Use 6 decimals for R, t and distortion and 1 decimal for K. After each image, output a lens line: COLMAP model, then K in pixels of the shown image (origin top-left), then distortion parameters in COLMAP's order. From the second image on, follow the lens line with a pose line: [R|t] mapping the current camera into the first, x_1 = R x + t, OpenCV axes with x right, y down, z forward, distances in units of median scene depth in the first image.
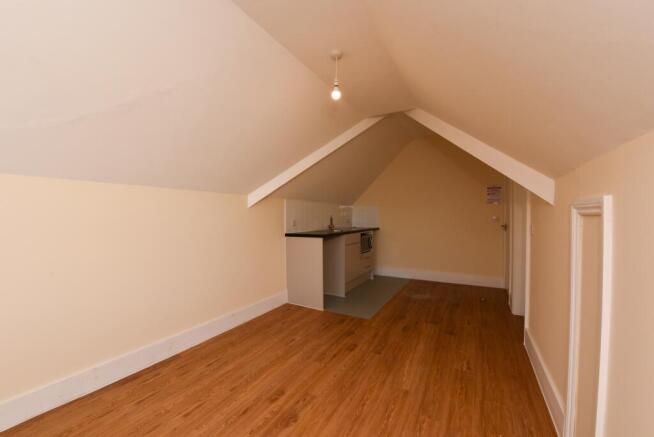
lens RADIAL K [[260.0, 0, 327.0], [0, 260.0, 218.5], [0, 0, 1]] dist [-0.013769, -0.000082]
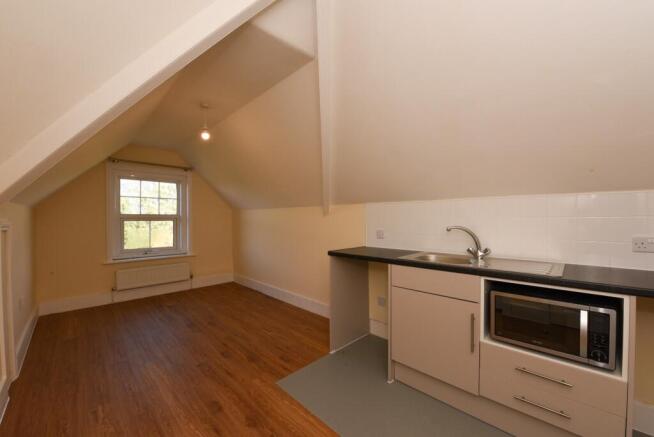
lens RADIAL K [[260.0, 0, 327.0], [0, 260.0, 218.5], [0, 0, 1]] dist [-0.013769, -0.000082]
pose [[-0.280324, 0.002801, -0.959901, 0.976935], [0.005019, 0.999986, 0.001452, -0.040736], [0.959892, -0.004411, -0.280334, 1.691464]]
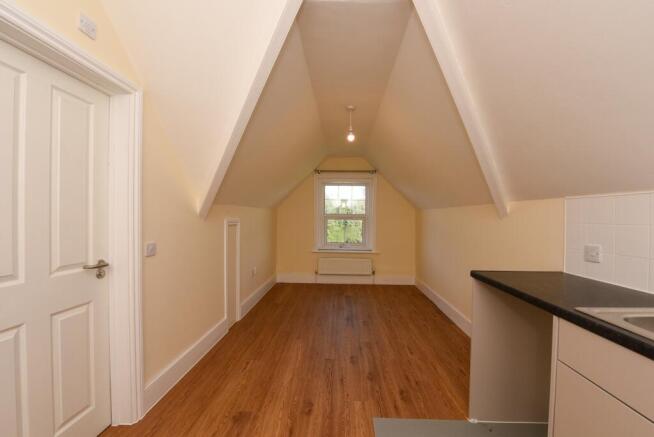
lens RADIAL K [[260.0, 0, 327.0], [0, 260.0, 218.5], [0, 0, 1]] dist [-0.013769, -0.000082]
pose [[-0.897323, -0.003327, -0.441362, 0.638101], [-0.007732, 0.999937, 0.008183, -0.053132], [0.441307, 0.010756, -0.897292, 1.861321]]
